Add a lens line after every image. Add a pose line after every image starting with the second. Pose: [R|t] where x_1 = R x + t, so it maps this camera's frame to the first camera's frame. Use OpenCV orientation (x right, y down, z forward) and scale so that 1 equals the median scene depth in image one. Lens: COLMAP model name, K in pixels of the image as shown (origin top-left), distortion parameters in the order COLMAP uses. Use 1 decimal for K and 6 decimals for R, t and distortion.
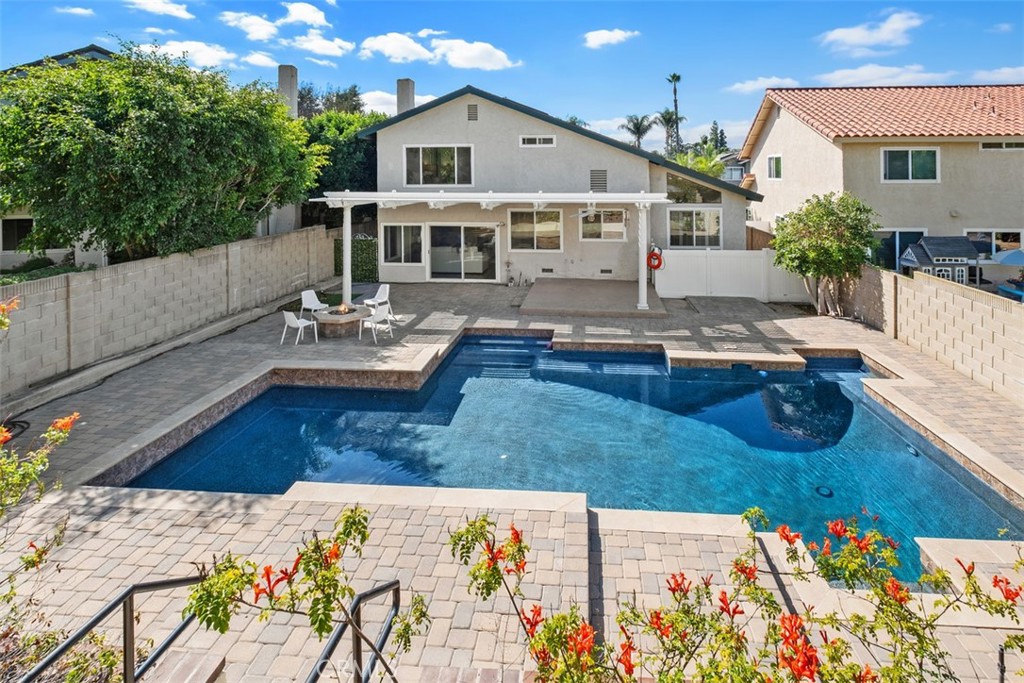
lens RADIAL K [[465.8, 0, 544.1], [0, 465.8, 179.0], [0, 0, 1]] dist [-0.002357, -0.000641]
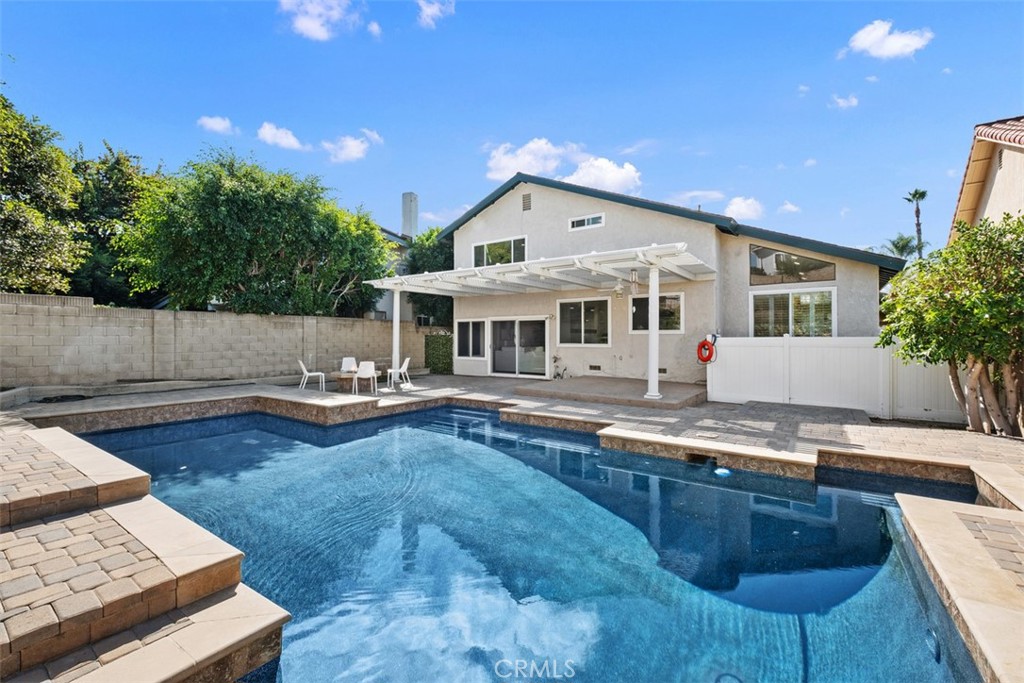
lens RADIAL K [[435.6, 0, 512.9], [0, 435.6, 333.7], [0, 0, 1]] dist [0.000684, -0.000623]
pose [[0.871662, 0.013347, -0.489926, 0.309725], [-0.015065, 0.999886, 0.000435, 0.150554], [0.489876, 0.007002, 0.871764, 0.228930]]
